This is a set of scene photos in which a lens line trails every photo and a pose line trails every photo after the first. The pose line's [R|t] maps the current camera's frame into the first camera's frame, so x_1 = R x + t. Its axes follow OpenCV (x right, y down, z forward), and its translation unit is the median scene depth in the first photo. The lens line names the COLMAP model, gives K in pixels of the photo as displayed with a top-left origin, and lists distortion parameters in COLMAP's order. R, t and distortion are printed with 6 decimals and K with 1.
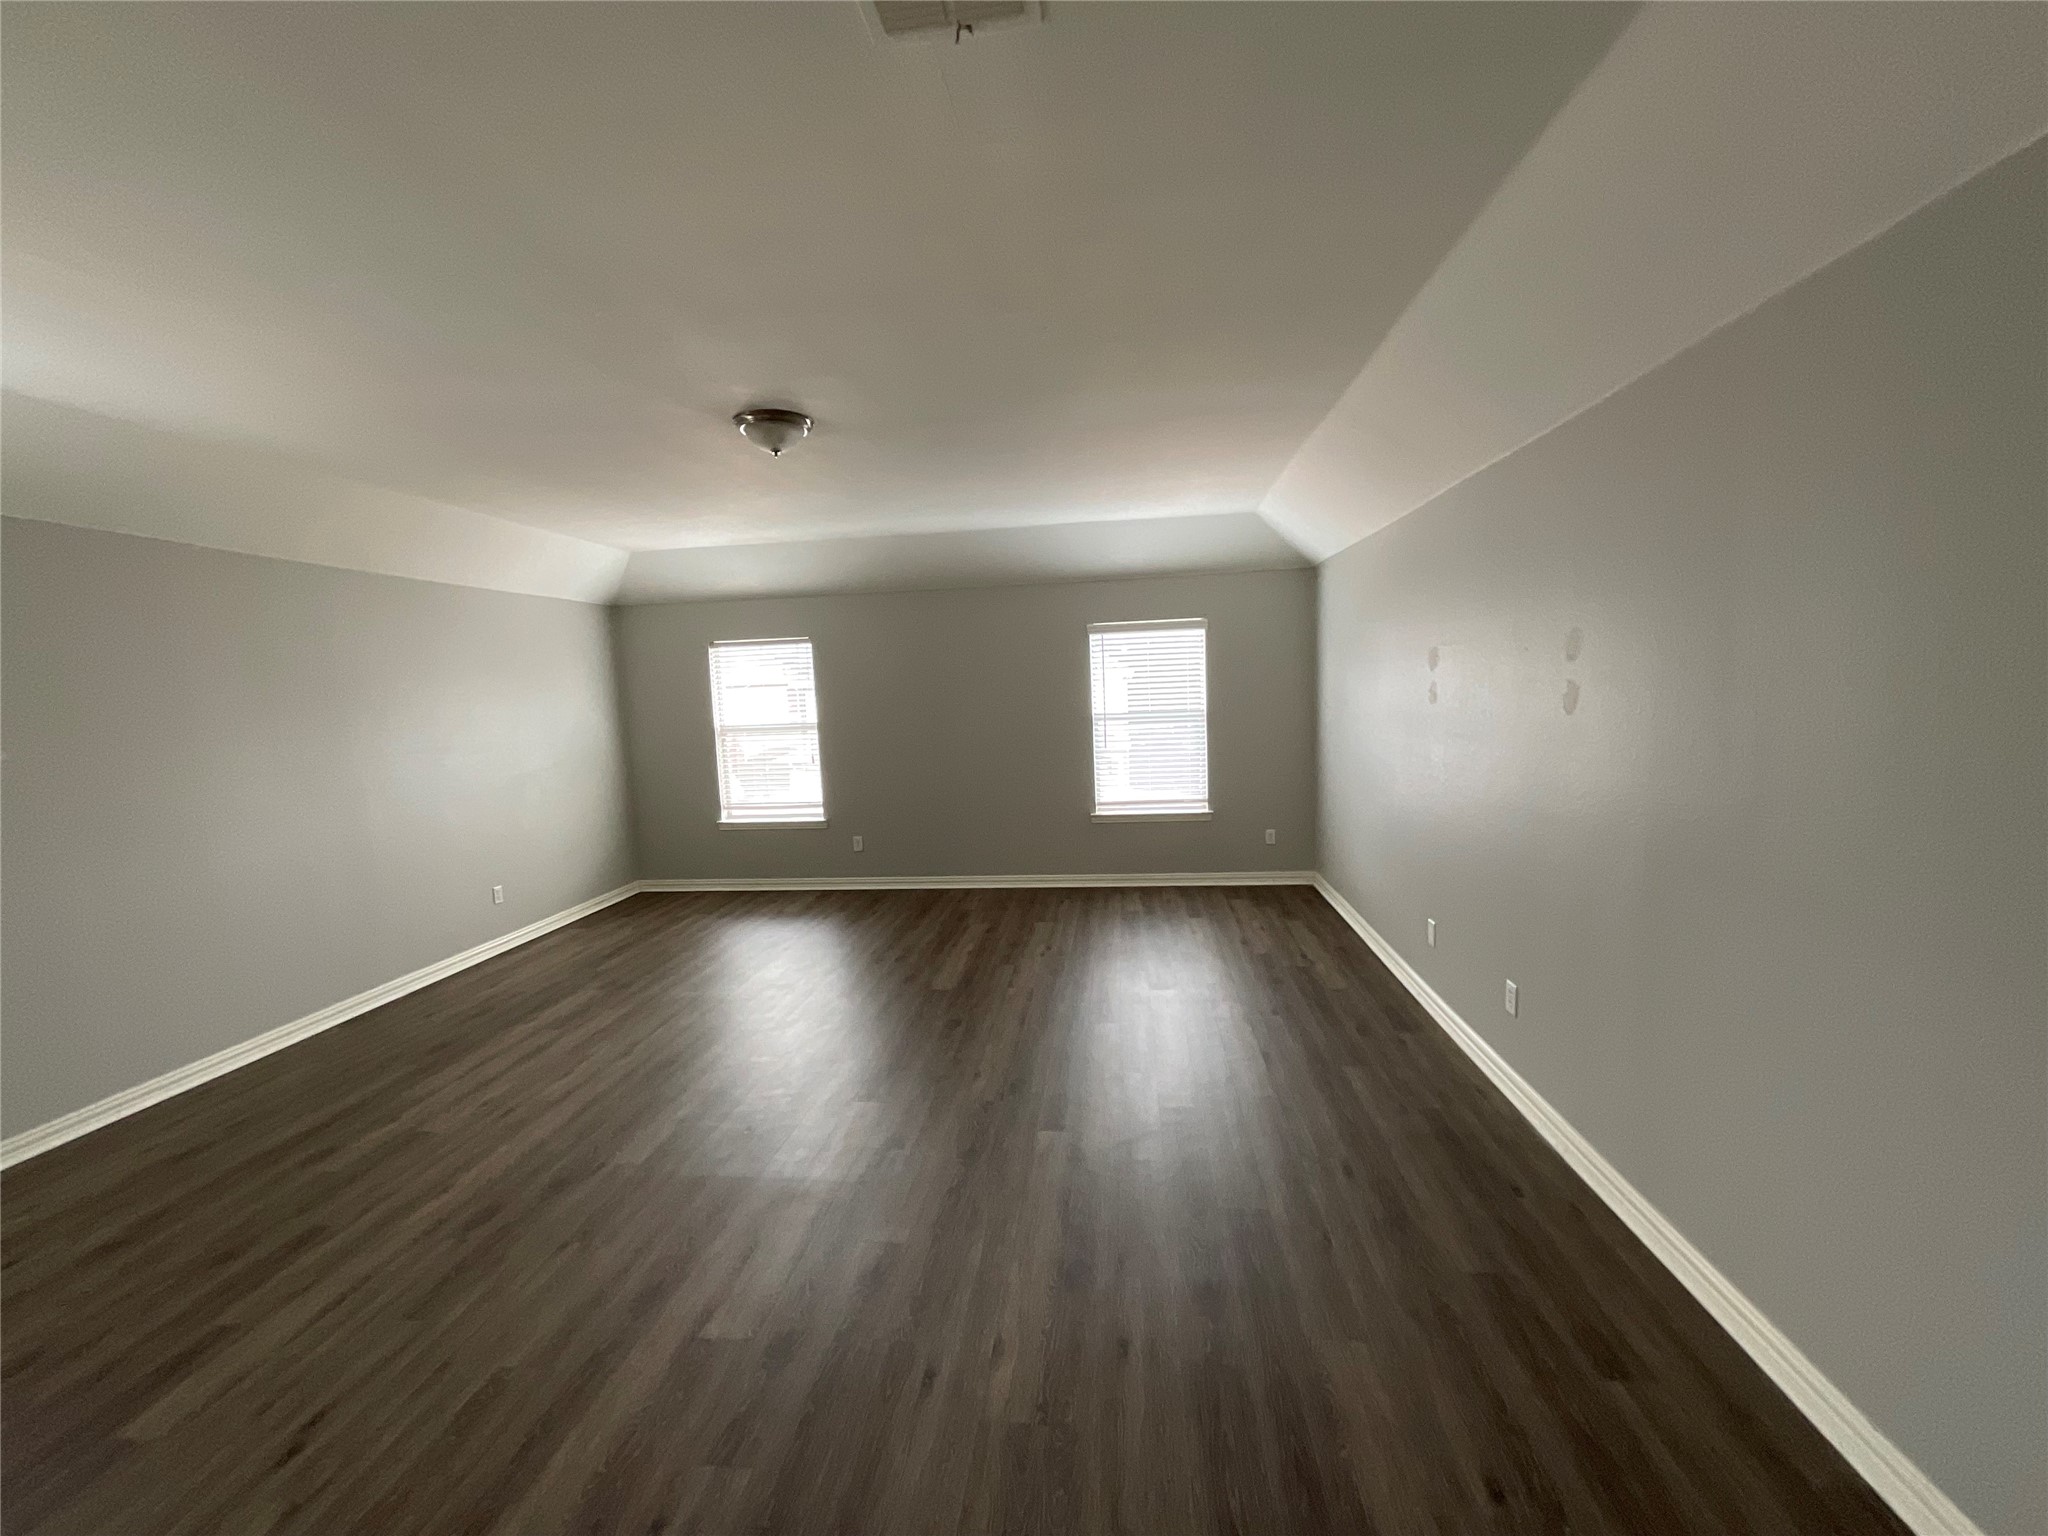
lens RADIAL K [[819.5, 0, 1007.4], [0, 819.5, 754.1], [0, 0, 1]] dist [0.000678, 0.000078]
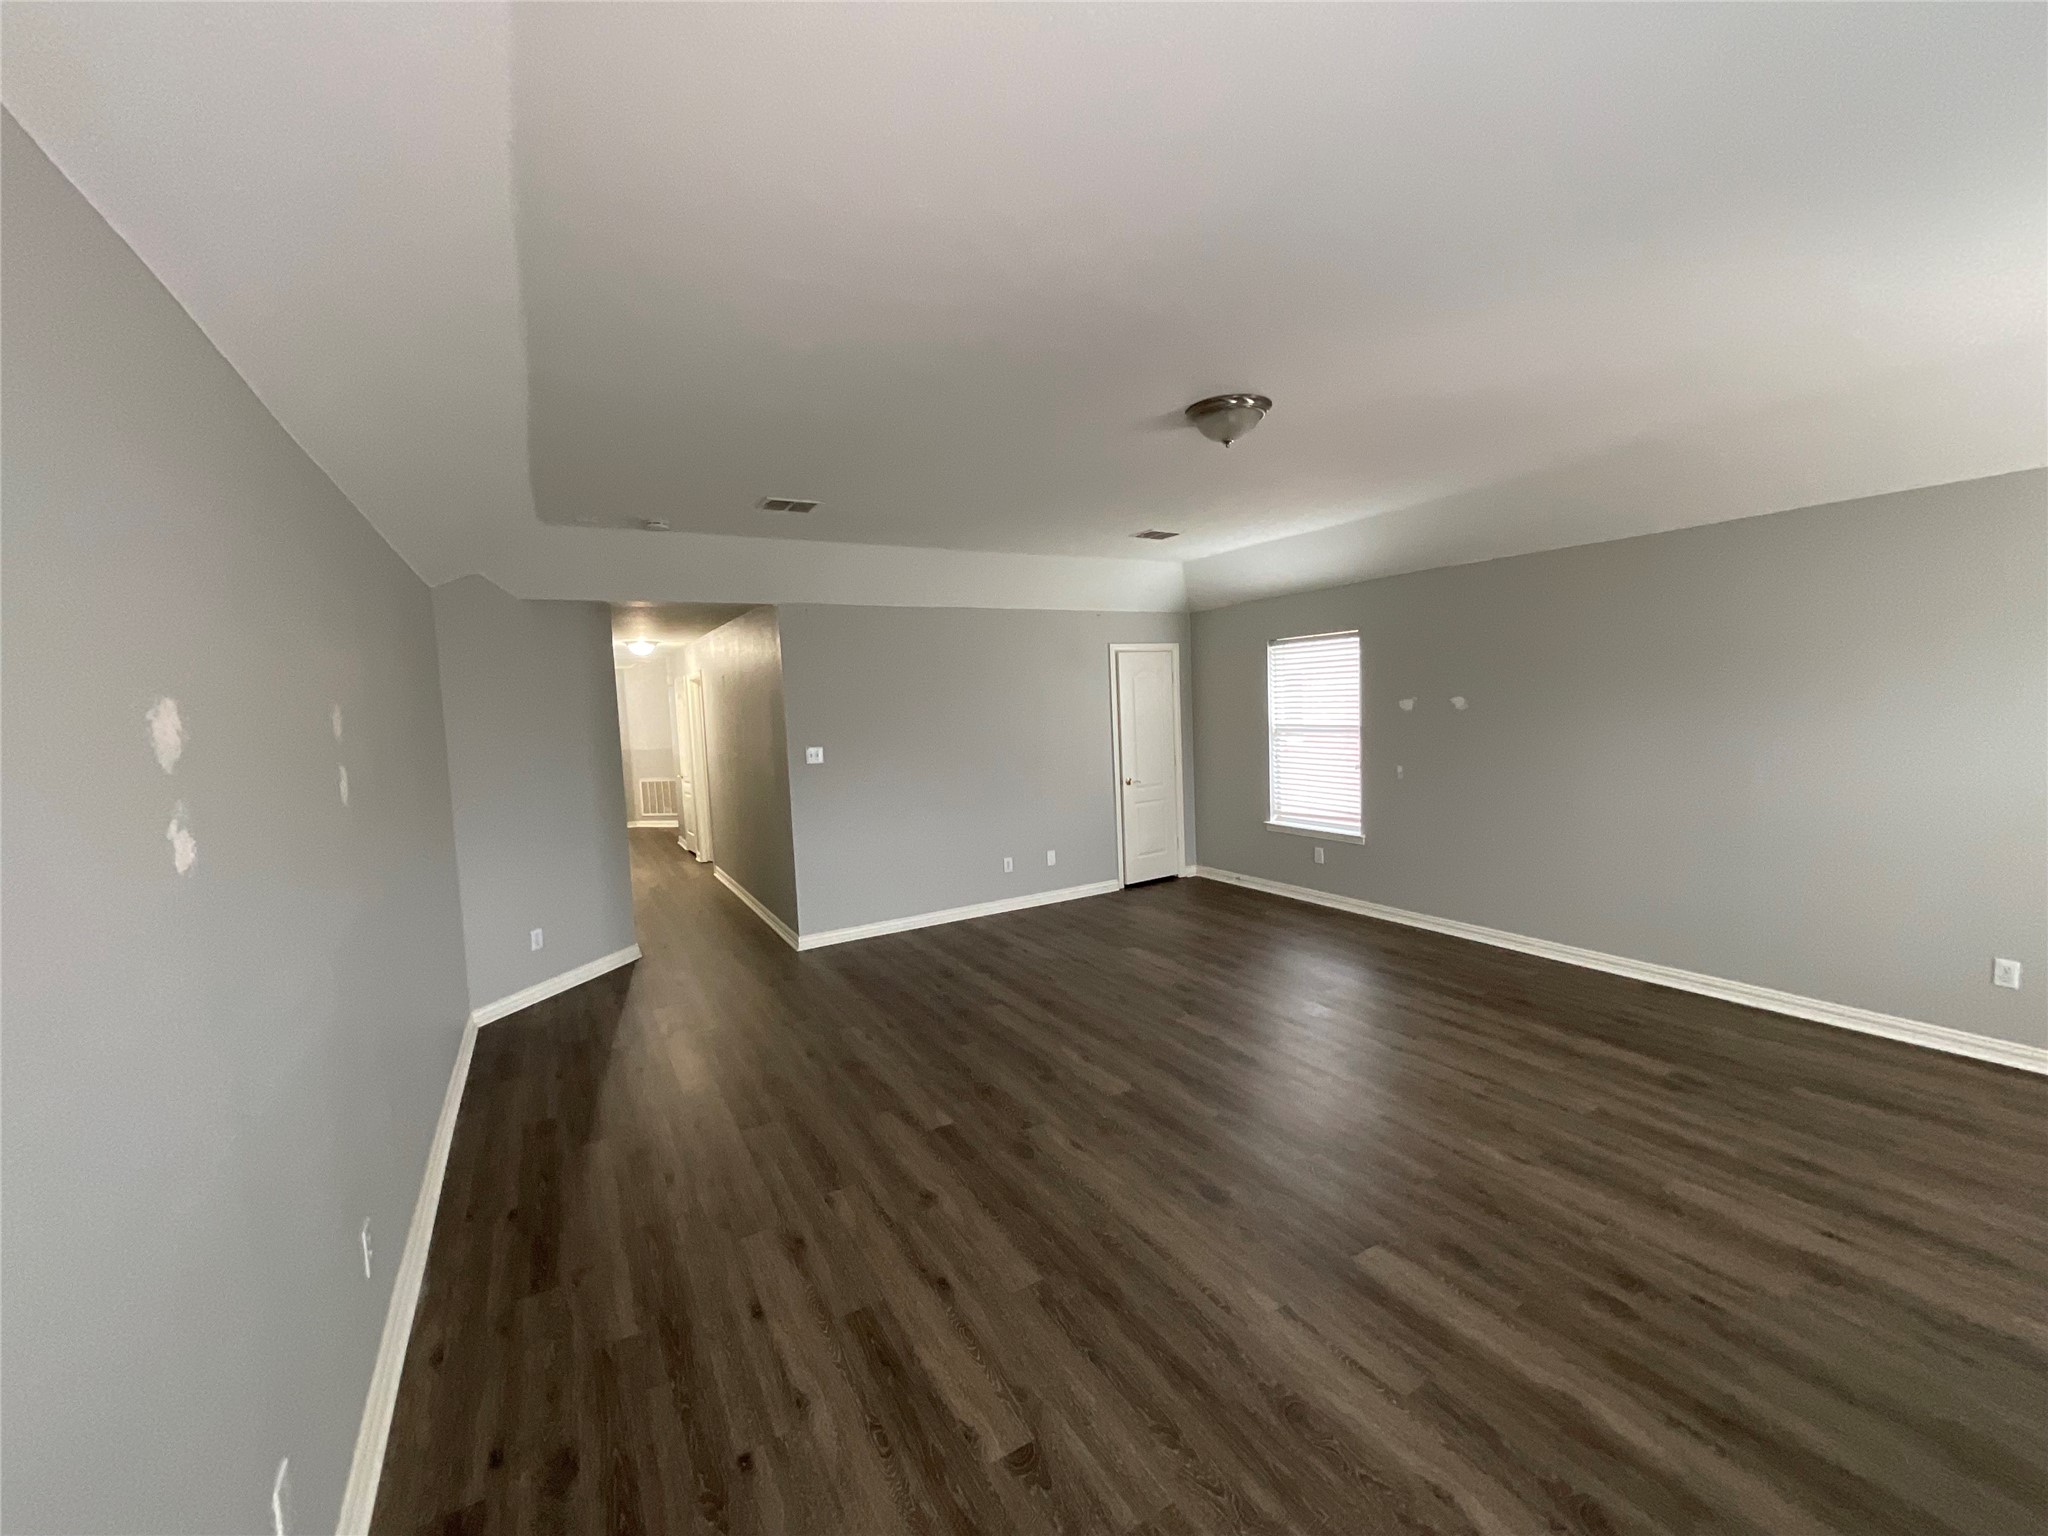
lens RADIAL K [[819.5, 0, 1012.9], [0, 819.5, 772.4], [0, 0, 1]] dist [0.000678, 0.000078]
pose [[-0.789639, 0.126255, -0.600442, 0.454395], [0.024008, 0.984209, 0.175376, -0.145932], [0.613102, 0.124068, -0.780201, 1.462602]]
